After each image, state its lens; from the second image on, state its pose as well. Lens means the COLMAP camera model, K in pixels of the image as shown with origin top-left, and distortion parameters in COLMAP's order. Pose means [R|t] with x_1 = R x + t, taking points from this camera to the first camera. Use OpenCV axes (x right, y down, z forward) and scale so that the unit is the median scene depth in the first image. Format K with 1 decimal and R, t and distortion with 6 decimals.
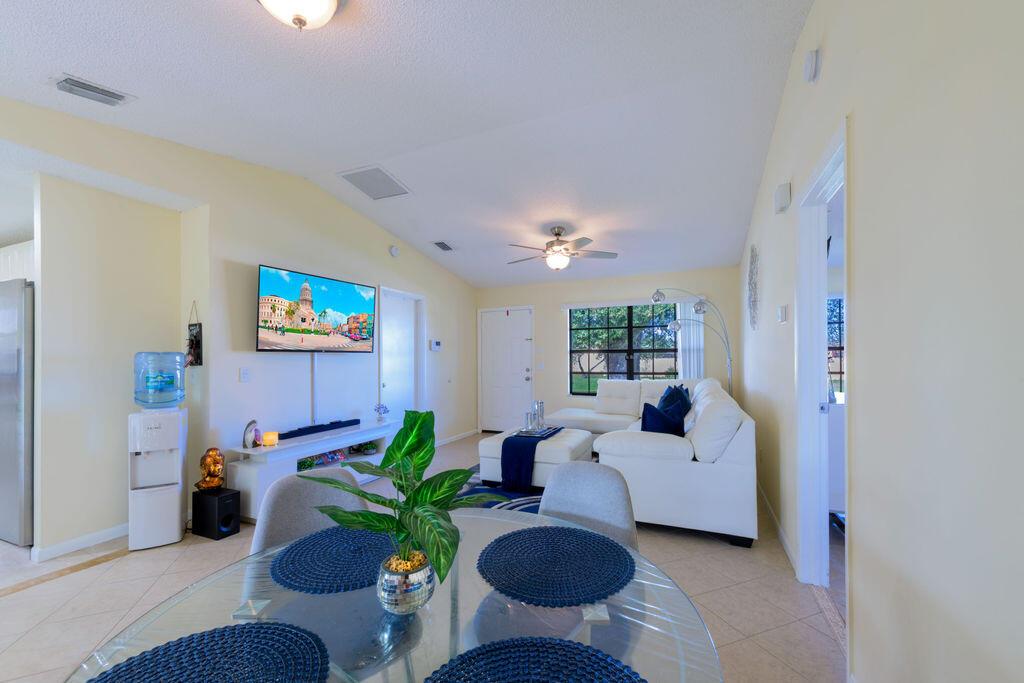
lens RADIAL K [[417.1, 0, 526.9], [0, 417.1, 346.6], [0, 0, 1]] dist [0.010540, -0.002860]
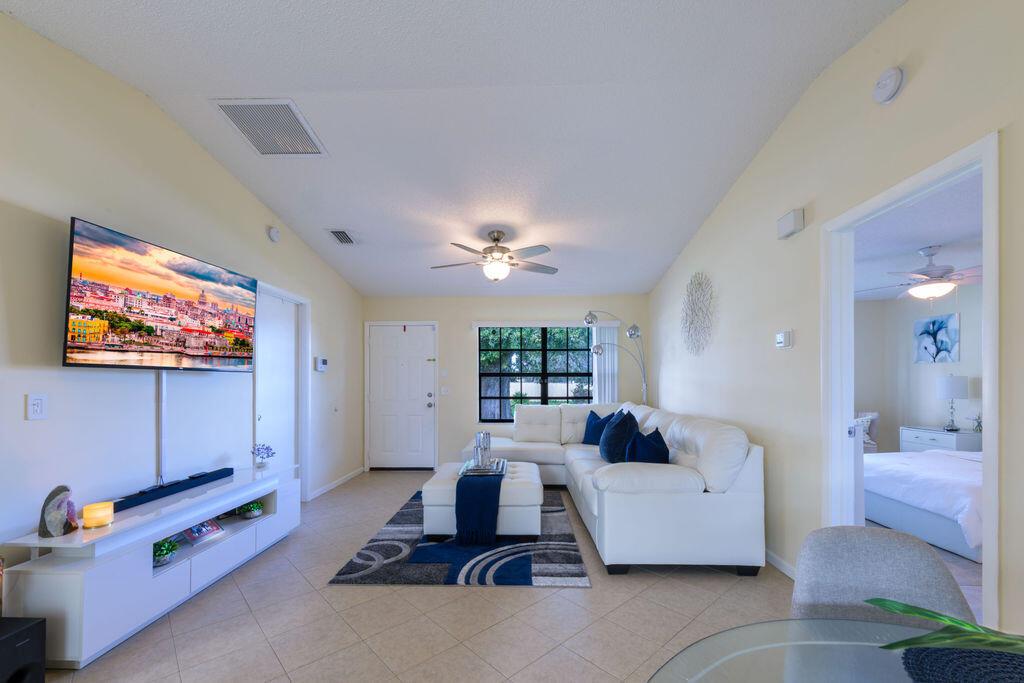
lens RADIAL K [[417.1, 0, 510.5], [0, 417.1, 374.6], [0, 0, 1]] dist [0.010540, -0.002860]
pose [[0.930404, 0.012427, 0.366325, -0.215851], [-0.016146, 0.999844, 0.007091, 0.005979], [-0.366180, -0.012513, 0.930460, 0.175902]]
